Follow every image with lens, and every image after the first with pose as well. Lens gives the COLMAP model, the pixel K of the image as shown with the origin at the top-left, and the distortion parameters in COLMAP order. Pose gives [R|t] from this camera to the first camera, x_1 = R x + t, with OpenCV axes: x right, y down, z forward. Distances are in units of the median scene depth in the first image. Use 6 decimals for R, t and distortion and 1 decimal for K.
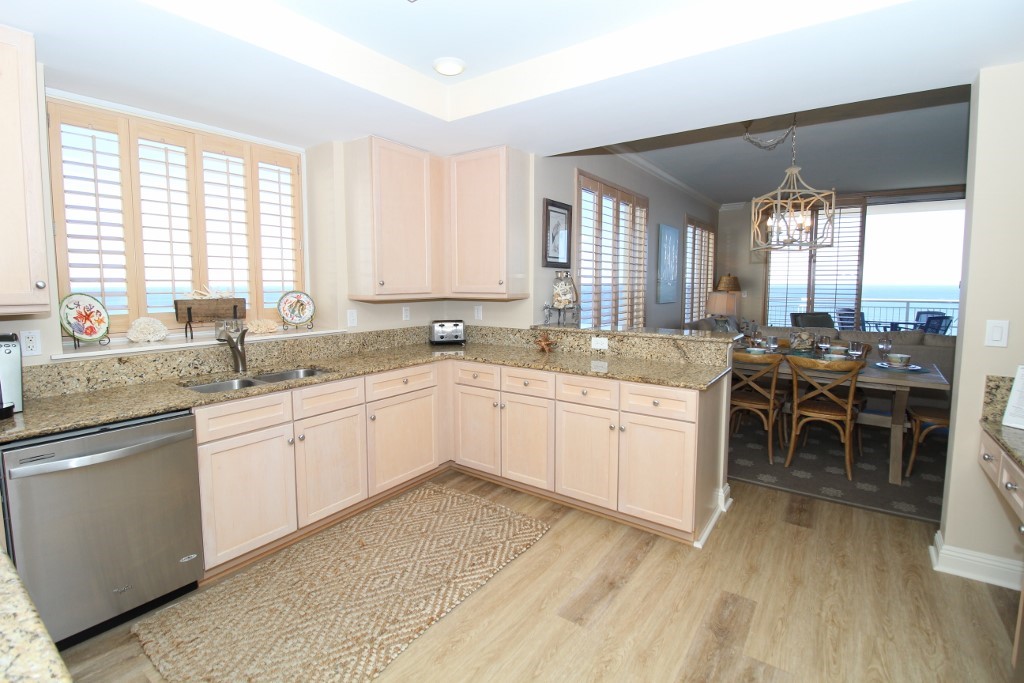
lens RADIAL K [[474.6, 0, 509.5], [0, 474.6, 324.3], [0, 0, 1]] dist [-0.011807, -0.000312]
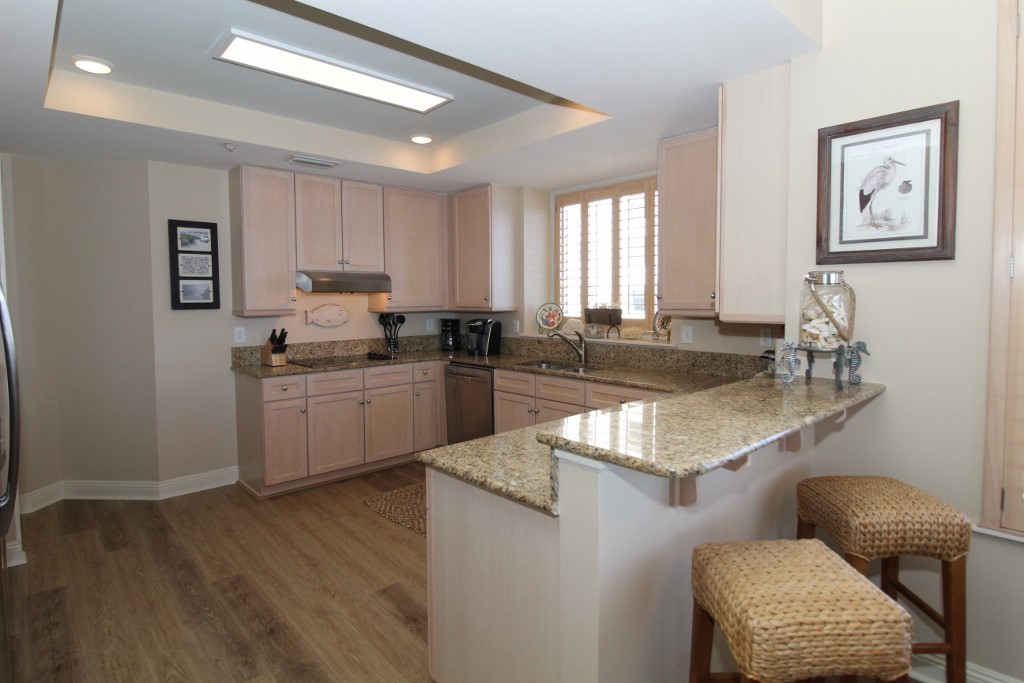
lens RADIAL K [[539.1, 0, 510.8], [0, 539.1, 321.4], [0, 0, 1]] dist [-0.000033, 0.000194]
pose [[-0.206012, 0.044678, -0.977529, 0.792144], [-0.078447, 0.994988, 0.062009, -0.078751], [0.975400, 0.089459, -0.201474, 0.894461]]
